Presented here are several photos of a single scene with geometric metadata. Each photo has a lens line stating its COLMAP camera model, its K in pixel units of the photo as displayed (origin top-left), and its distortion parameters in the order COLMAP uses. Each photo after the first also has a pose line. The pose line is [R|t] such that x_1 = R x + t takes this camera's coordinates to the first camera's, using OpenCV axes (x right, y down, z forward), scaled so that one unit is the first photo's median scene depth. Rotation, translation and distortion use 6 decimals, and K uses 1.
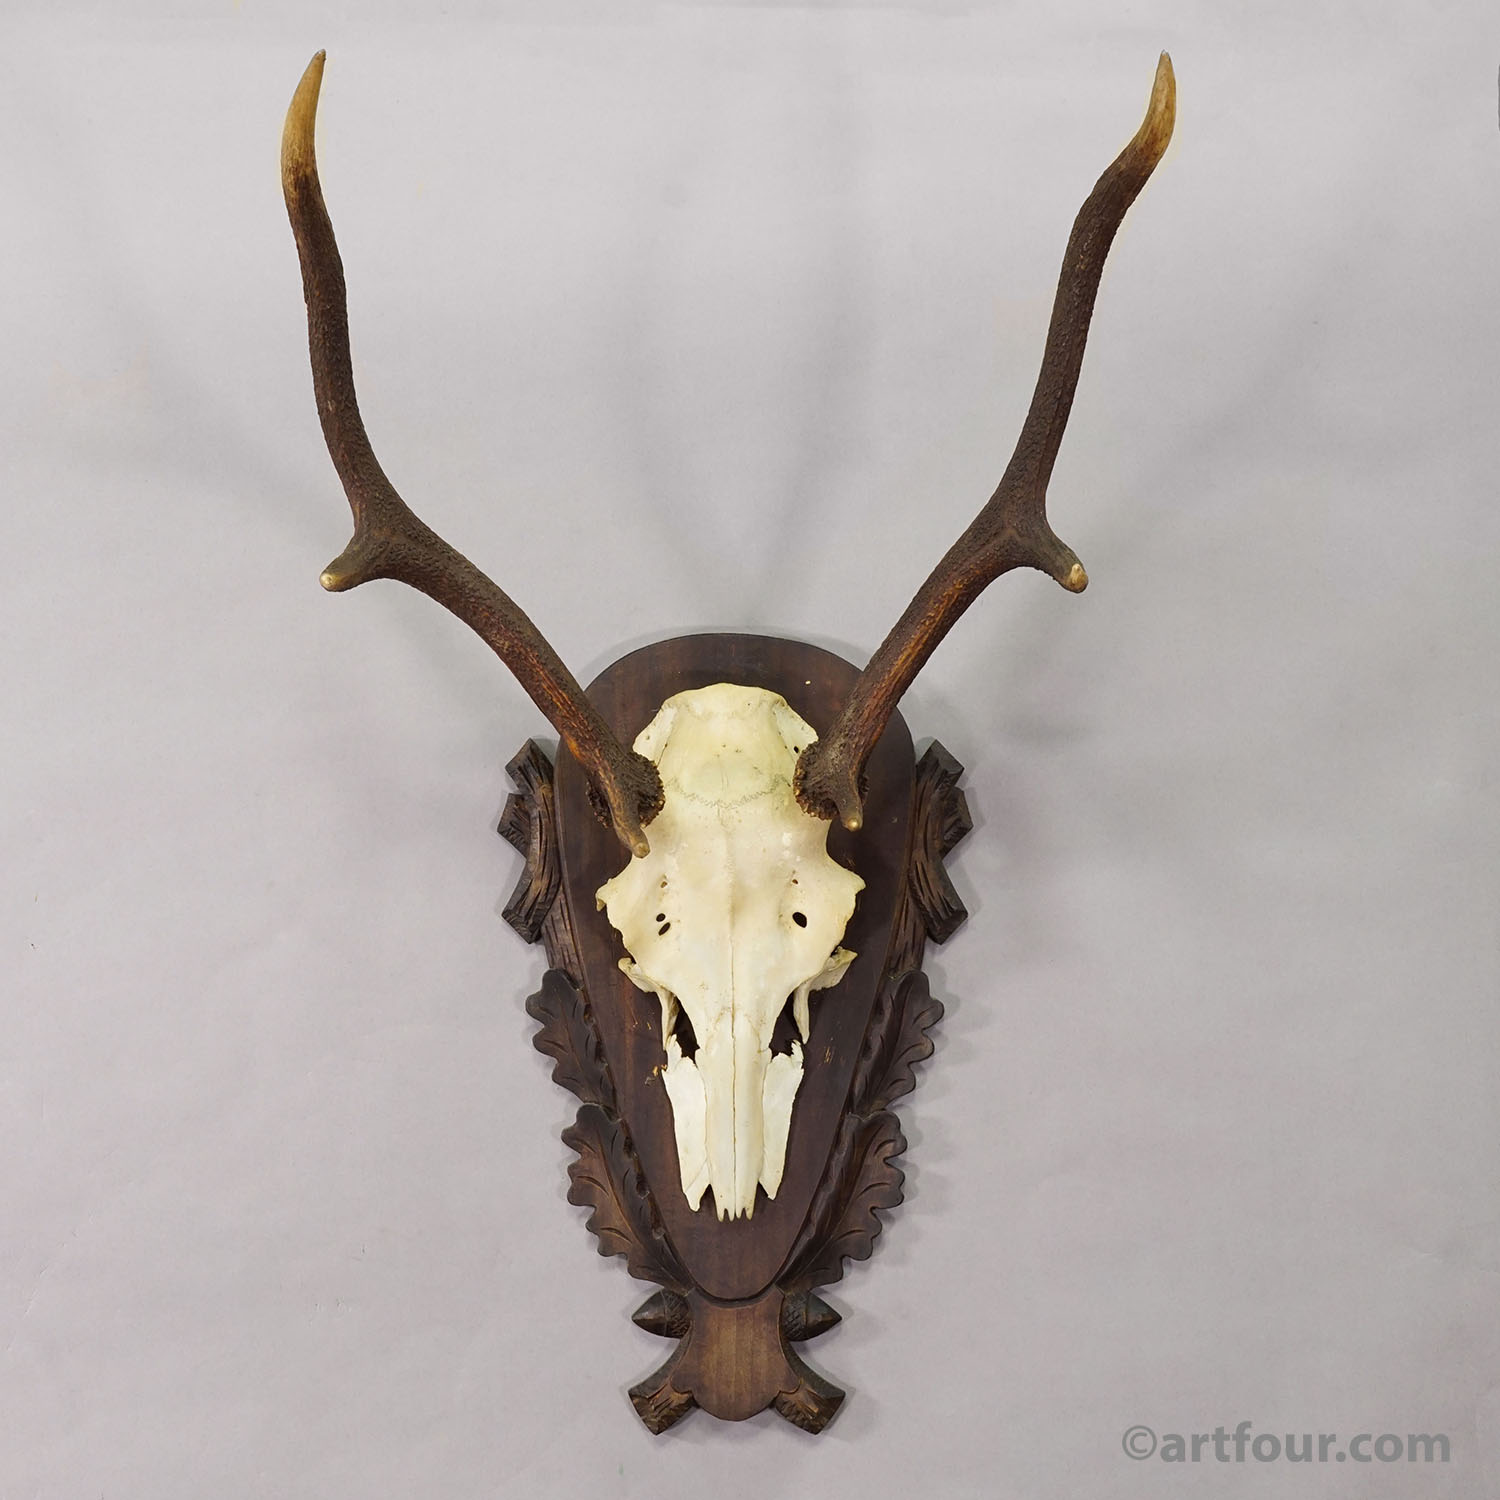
lens RADIAL K [[3038.6, 0, 740.5], [0, 3038.6, 749.7], [0, 0, 1]] dist [0.085138, 0.000000]
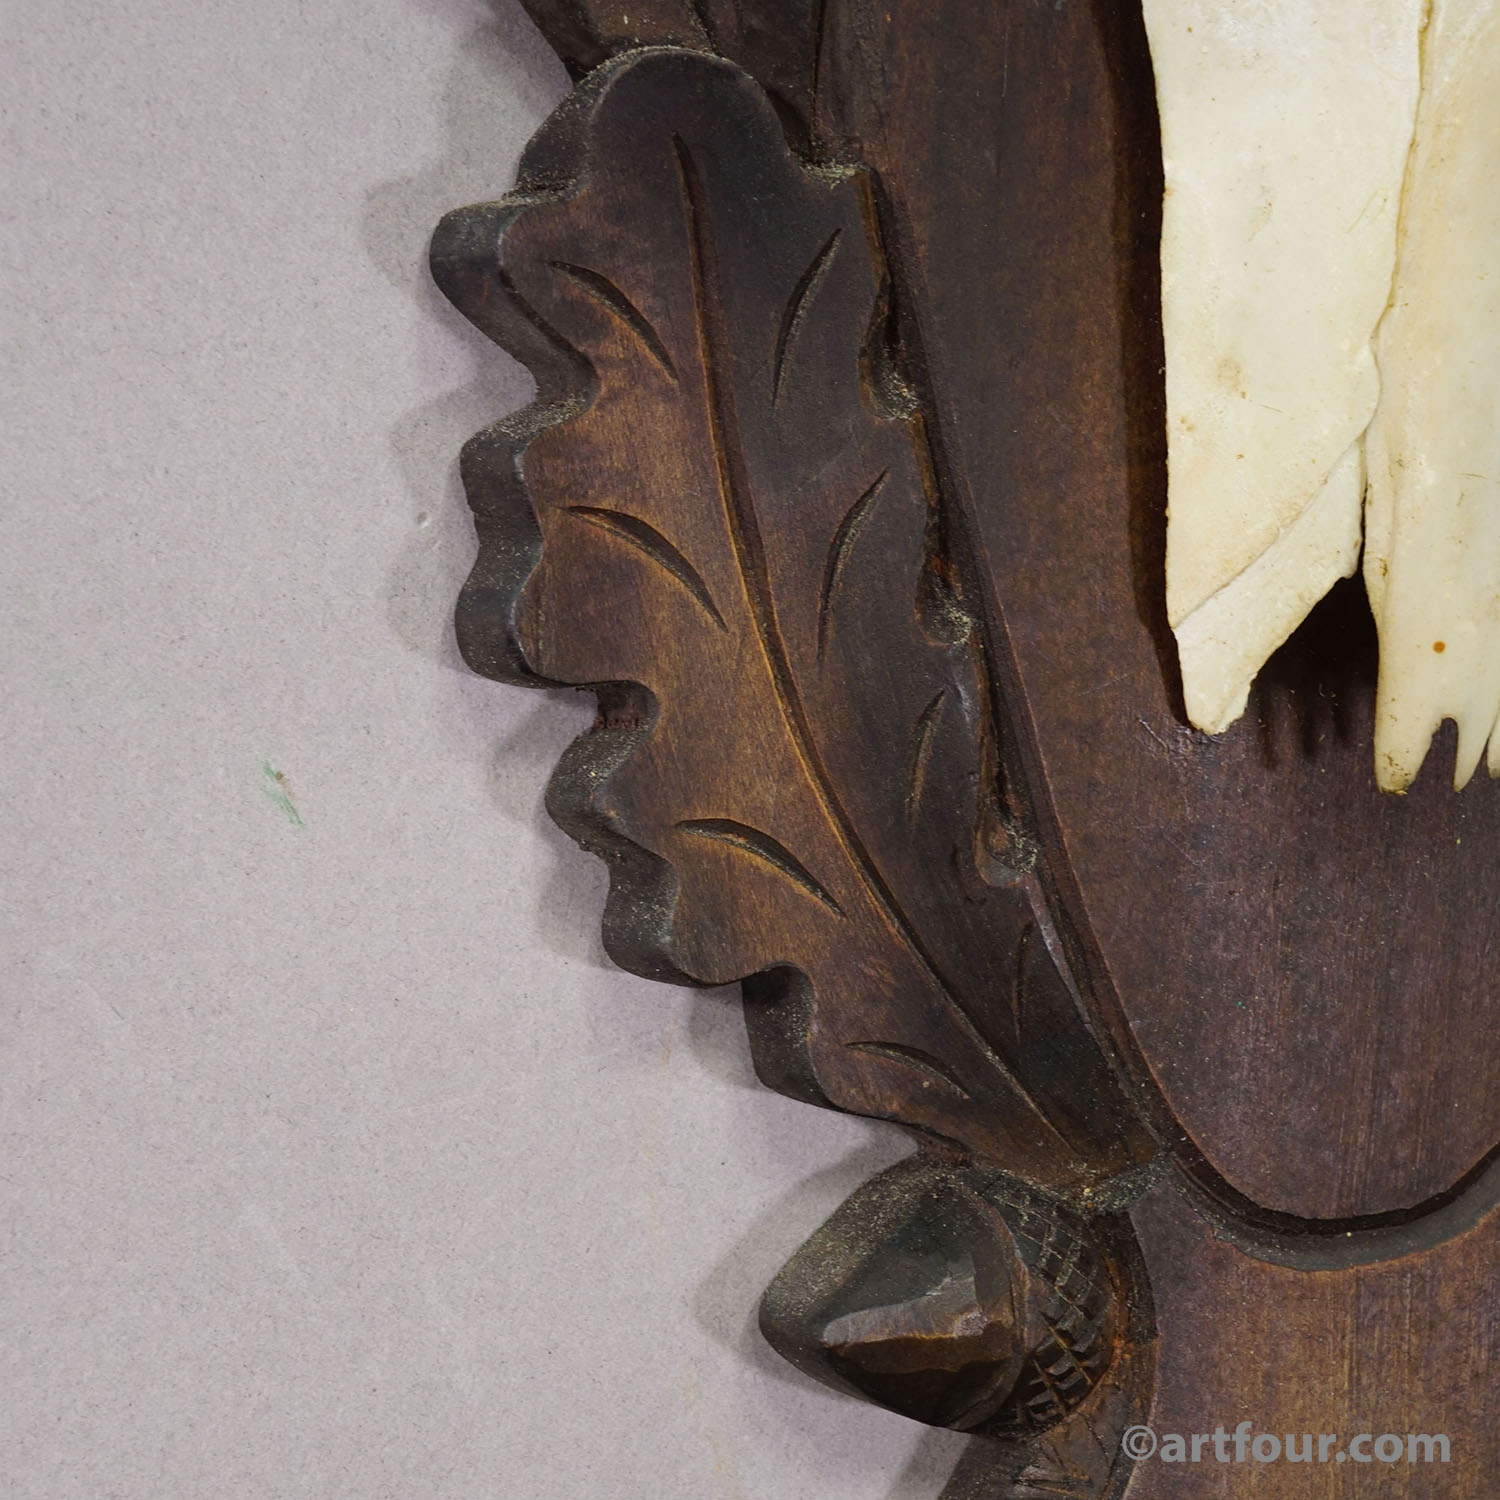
lens RADIAL K [[3972.4, 0, 710.0], [0, 3972.4, 927.0], [0, 0, 1]] dist [0.361413, 0.000000]
pose [[0.882469, 0.010864, 0.470246, -0.147624], [-0.081295, 0.988211, 0.129729, 0.134363], [-0.463293, -0.152711, 0.872949, 0.806756]]
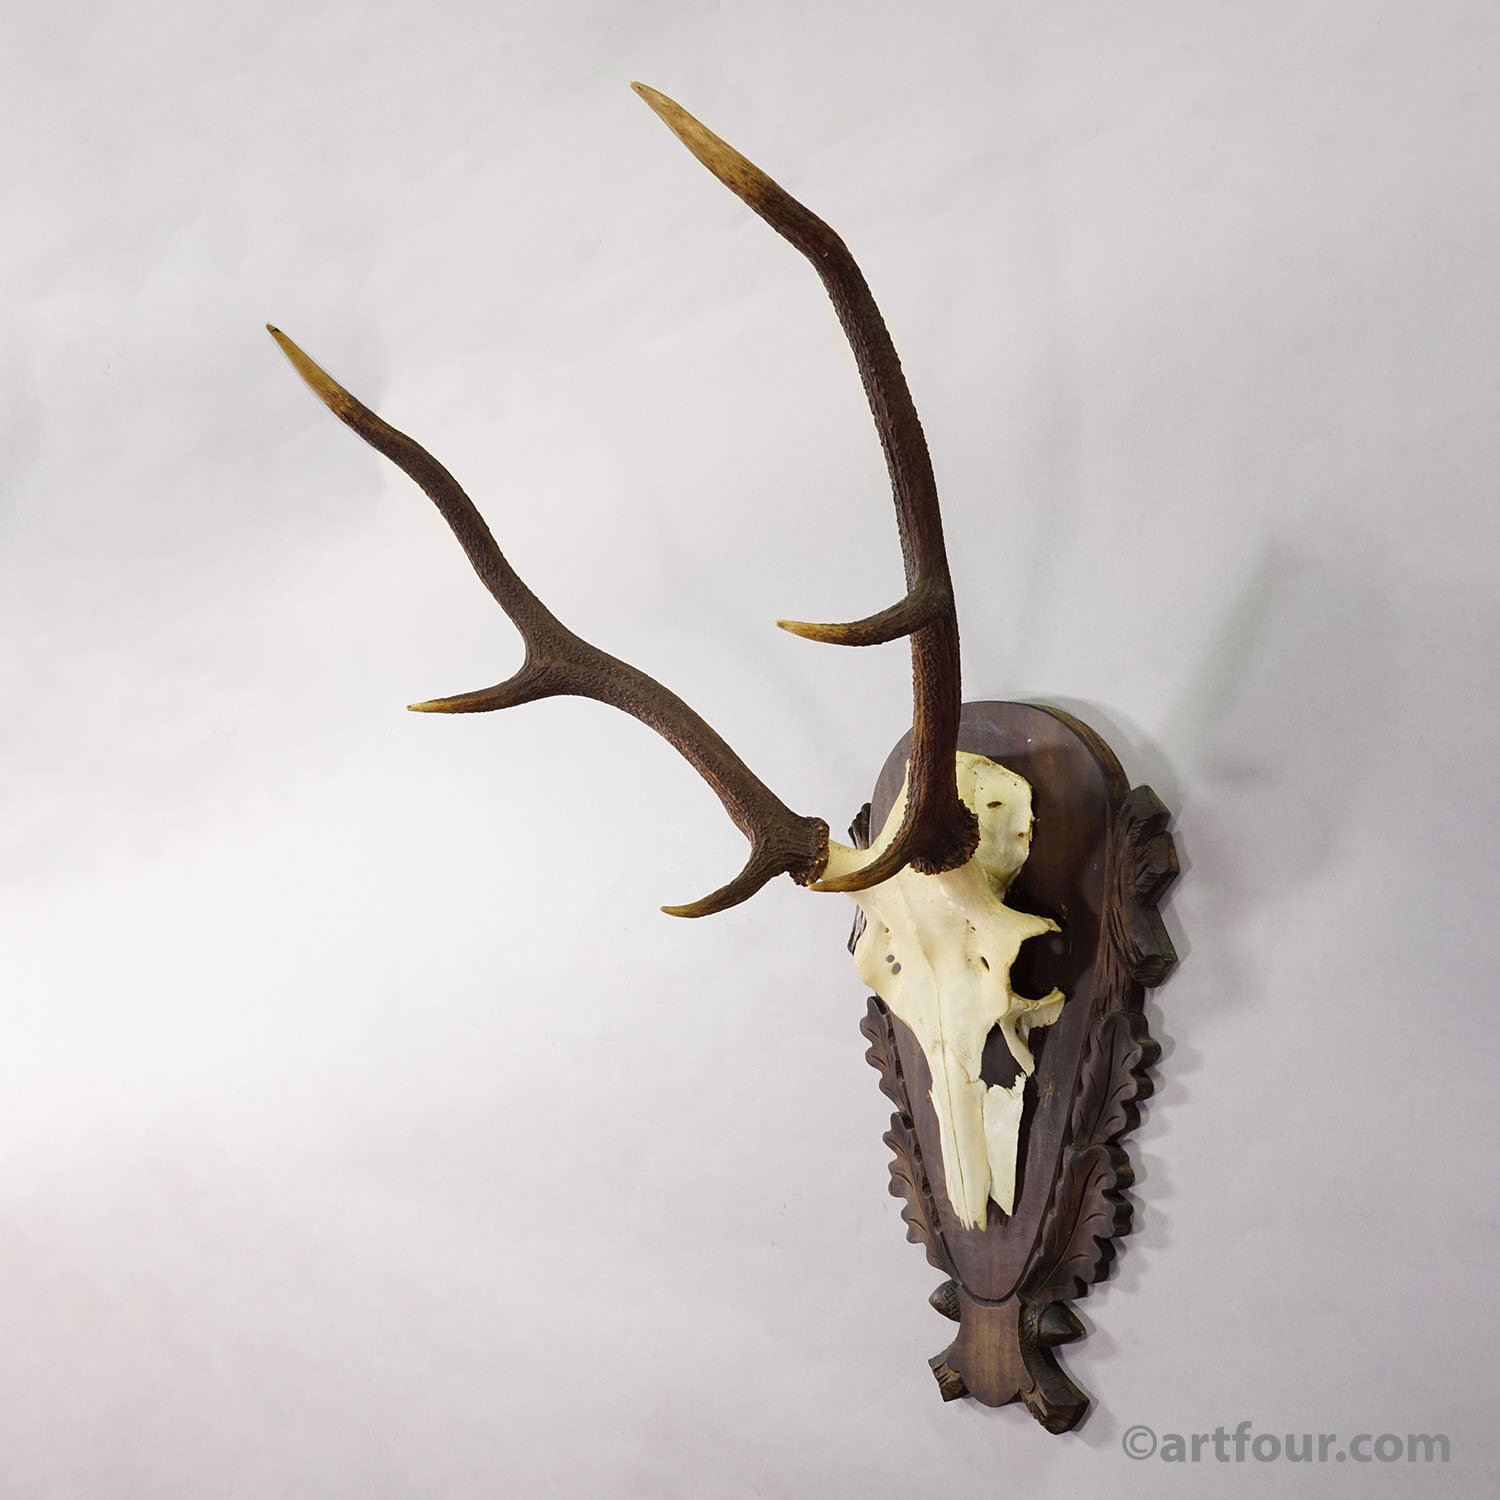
lens RADIAL K [[1636.7, 0, 741.4], [0, 1636.7, 760.0], [0, 0, 1]] dist [-0.092873, 0.000000]
pose [[0.643606, -0.066312, -0.762479, 0.401112], [0.059516, 0.997559, -0.036519, -0.000106], [0.763039, -0.021876, 0.645982, 0.551015]]
